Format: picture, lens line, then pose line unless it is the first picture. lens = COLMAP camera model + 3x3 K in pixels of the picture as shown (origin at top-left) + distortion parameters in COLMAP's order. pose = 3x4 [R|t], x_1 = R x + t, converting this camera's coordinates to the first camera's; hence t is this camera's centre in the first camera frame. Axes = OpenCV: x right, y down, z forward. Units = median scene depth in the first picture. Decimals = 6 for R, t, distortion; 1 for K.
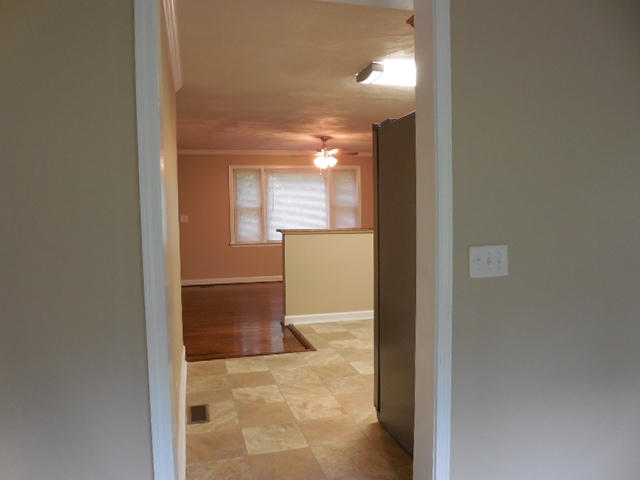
lens RADIAL K [[494.0, 0, 321.8], [0, 494.0, 242.4], [0, 0, 1]] dist [-0.080347, 0.063713]
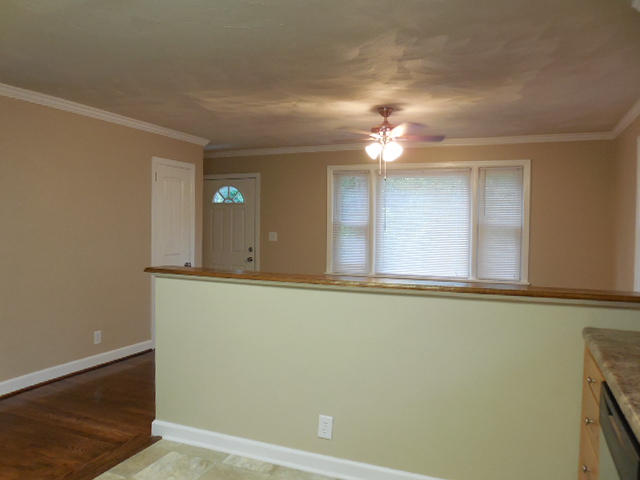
lens RADIAL K [[494.0, 0, 323.1], [0, 494.0, 239.1], [0, 0, 1]] dist [-0.080347, 0.063713]
pose [[0.797692, 0.045195, -0.601369, 0.248682], [-0.066112, 0.997731, -0.012711, -0.037806], [0.599430, 0.049897, 0.798870, 0.406546]]
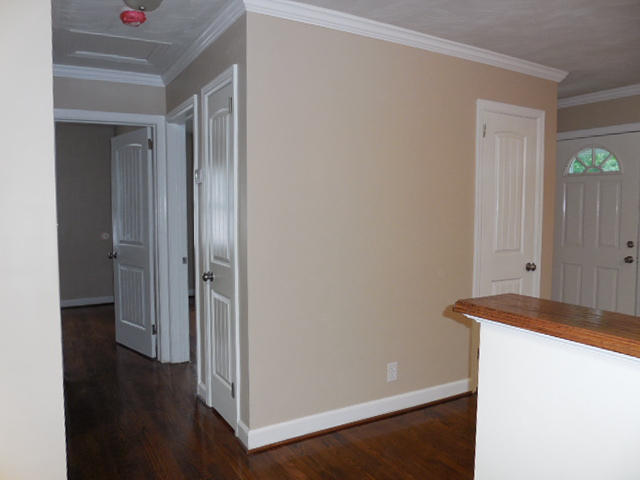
lens RADIAL K [[494.0, 0, 321.0], [0, 494.0, 224.8], [0, 0, 1]] dist [-0.080347, 0.063713]
pose [[0.266865, 0.061837, -0.961748, 0.073238], [-0.071141, 0.996481, 0.044330, -0.042825], [0.961105, 0.056589, 0.270325, 0.528786]]
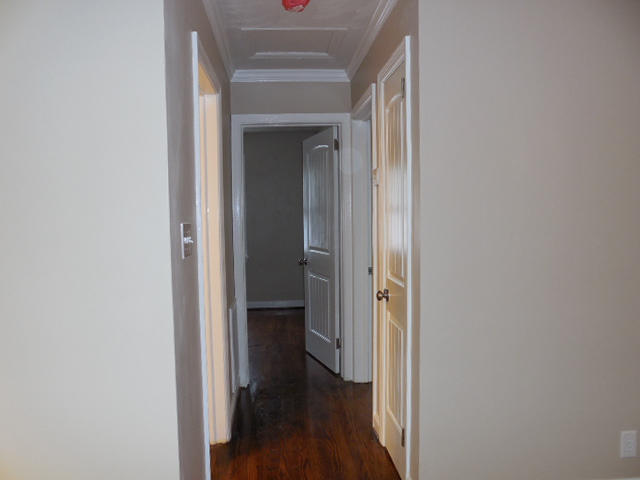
lens RADIAL K [[494.0, 0, 324.0], [0, 494.0, 234.0], [0, 0, 1]] dist [-0.080347, 0.063713]
pose [[-0.158366, 0.078249, -0.984275, 0.013106], [-0.047165, 0.995117, 0.086700, -0.045715], [0.986253, 0.060154, -0.153902, 0.557338]]
